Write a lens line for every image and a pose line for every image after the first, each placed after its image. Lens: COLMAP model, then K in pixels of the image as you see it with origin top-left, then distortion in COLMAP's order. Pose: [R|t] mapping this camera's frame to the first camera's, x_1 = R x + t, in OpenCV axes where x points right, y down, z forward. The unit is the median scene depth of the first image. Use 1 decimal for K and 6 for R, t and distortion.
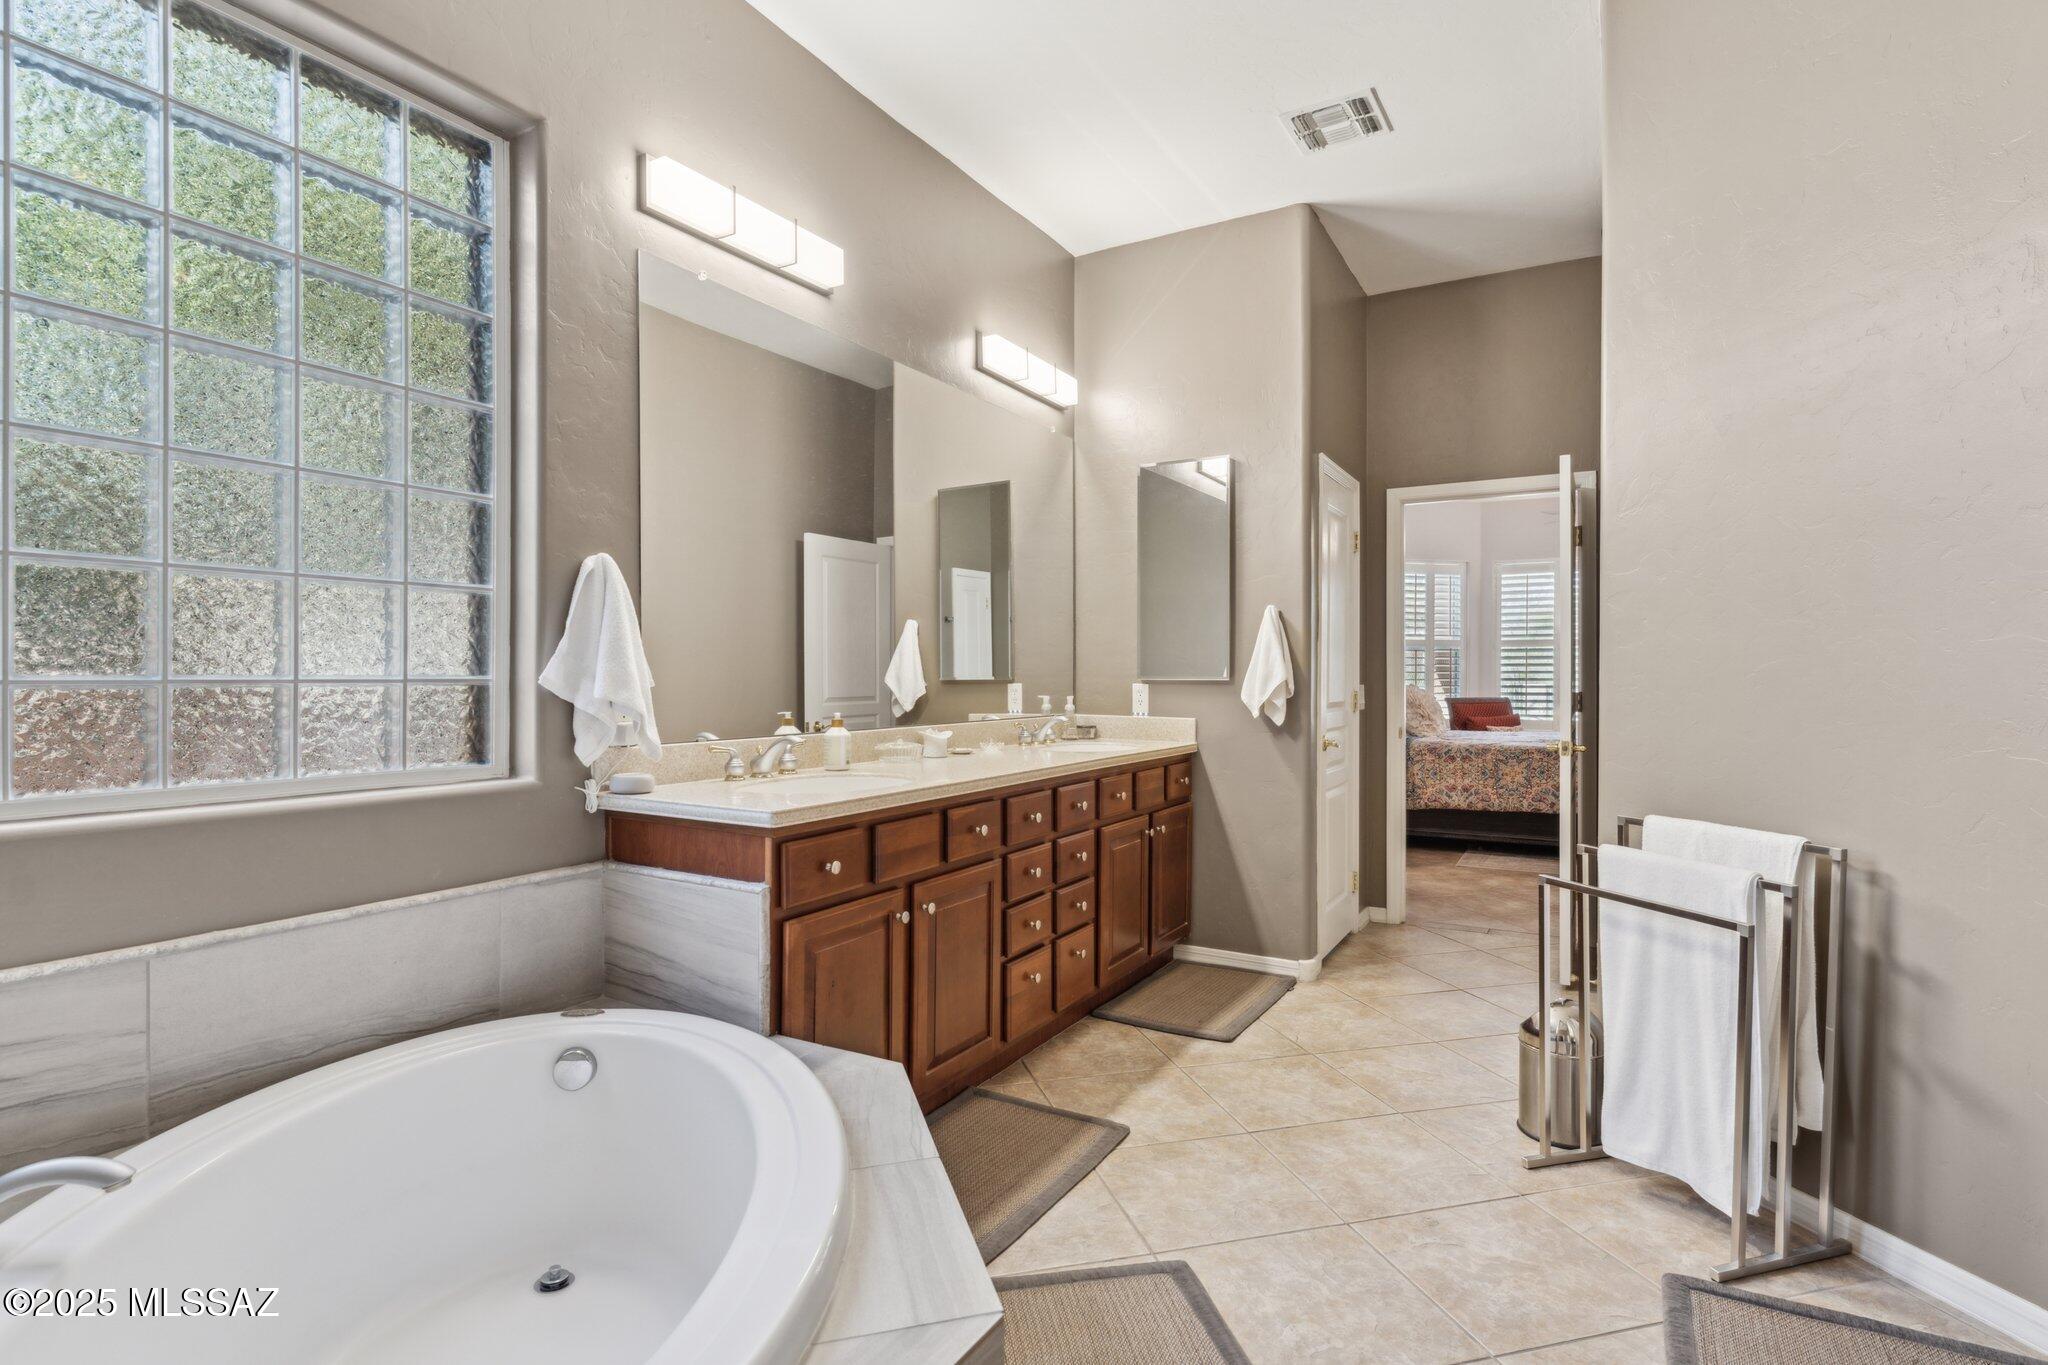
lens RADIAL K [[1021.9, 0, 1018.7], [0, 1021.9, 684.6], [0, 0, 1]] dist [-0.000796, -0.000260]
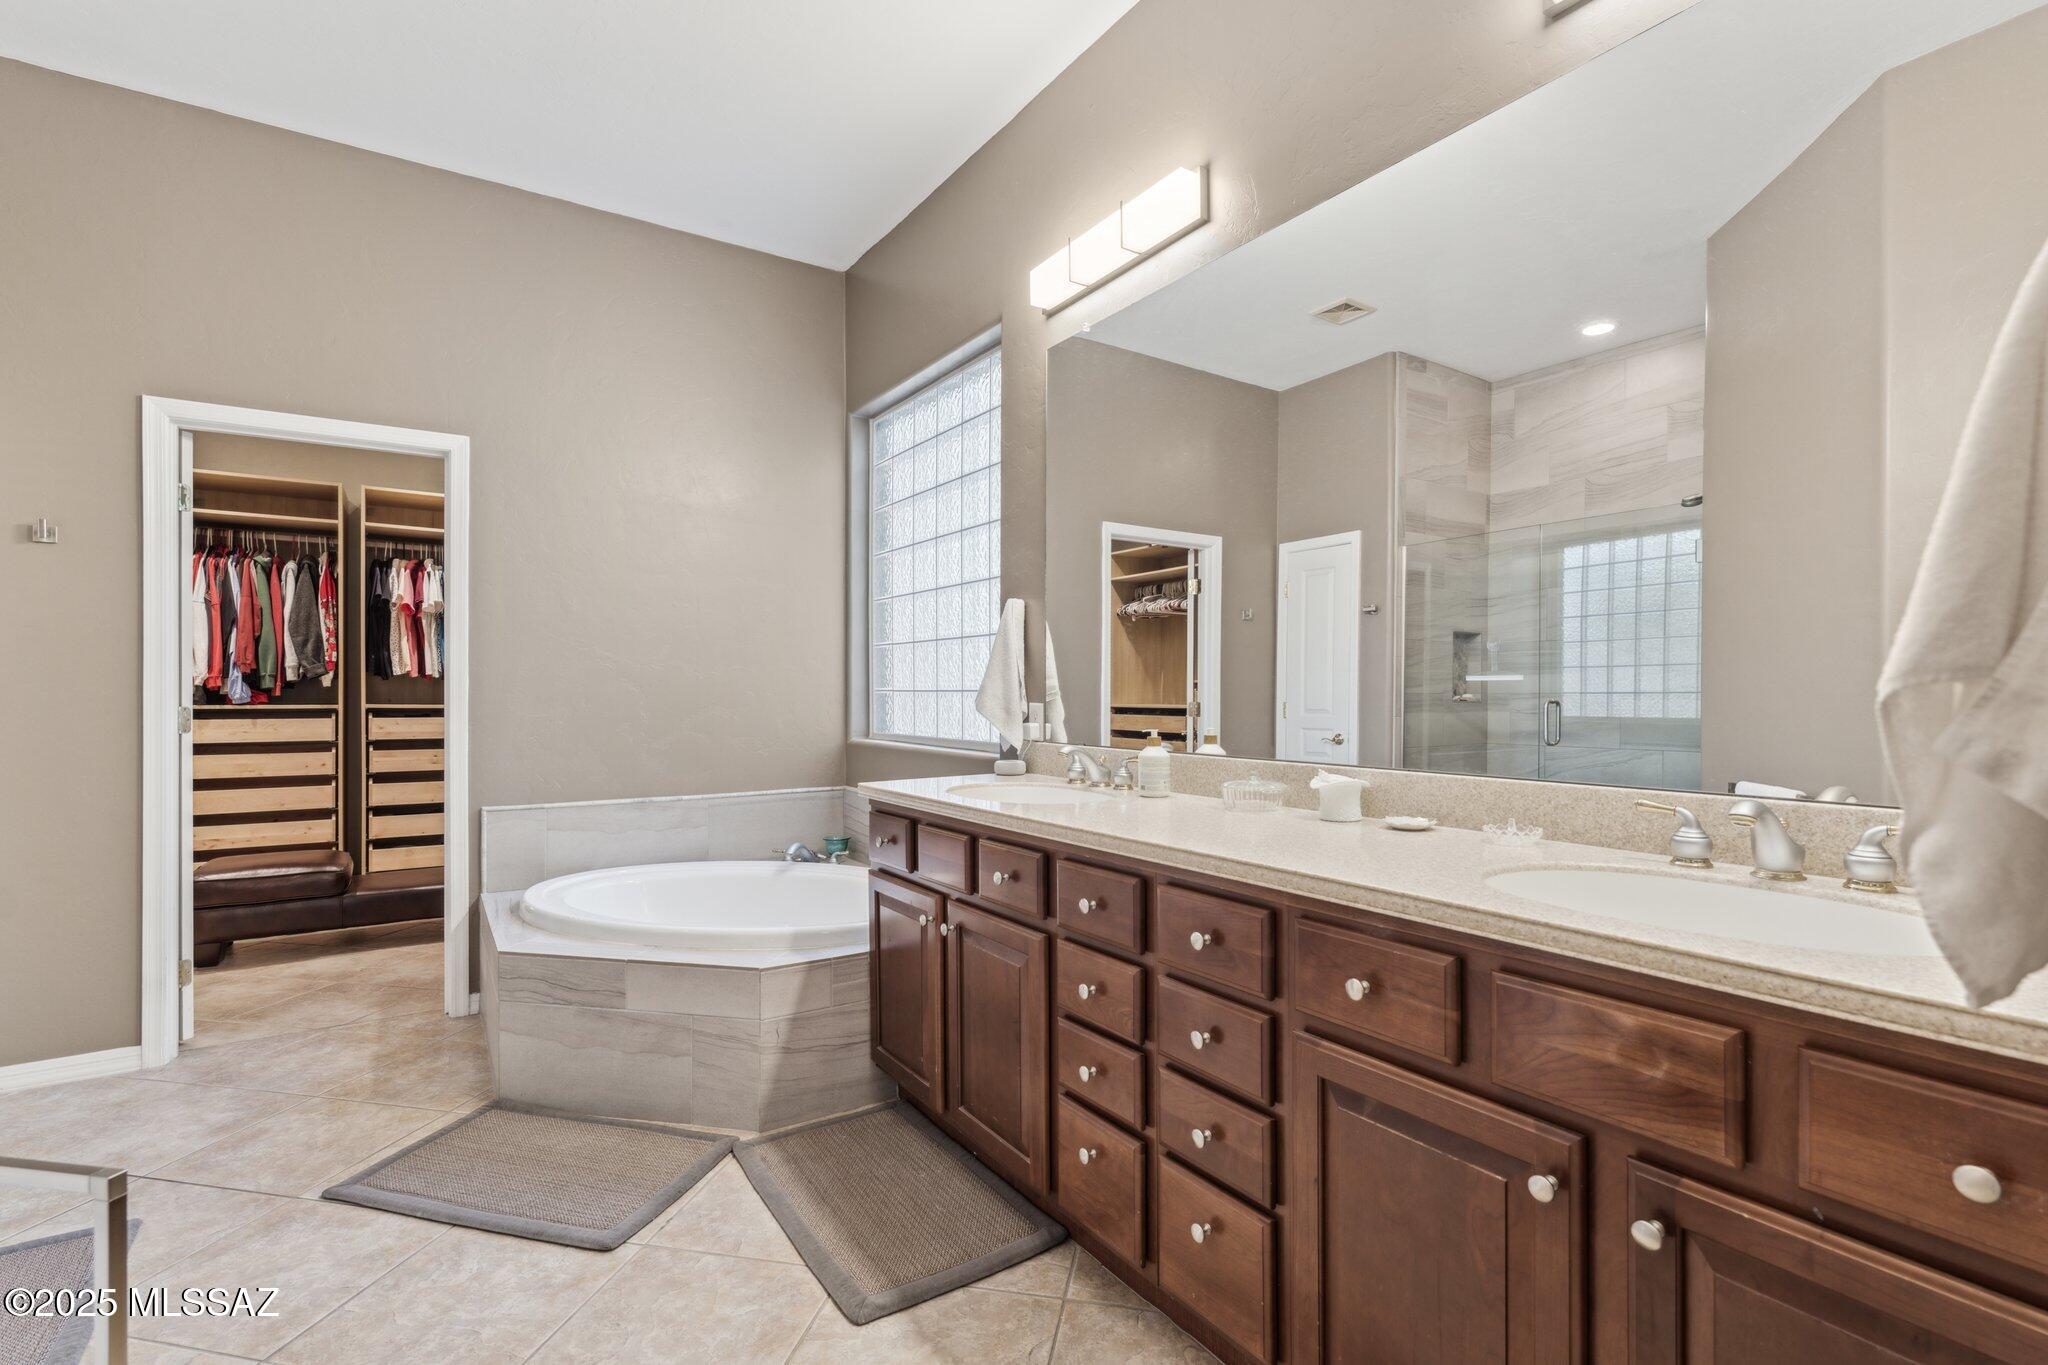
lens RADIAL K [[913.4, 0, 1014.6], [0, 913.4, 683.7], [0, 0, 1]] dist [-0.003561, -0.000470]
pose [[-0.436652, 0.000226, -0.899630, 0.593818], [-0.002656, 0.999995, 0.001540, -0.014715], [0.899626, 0.003062, -0.436650, 1.289298]]
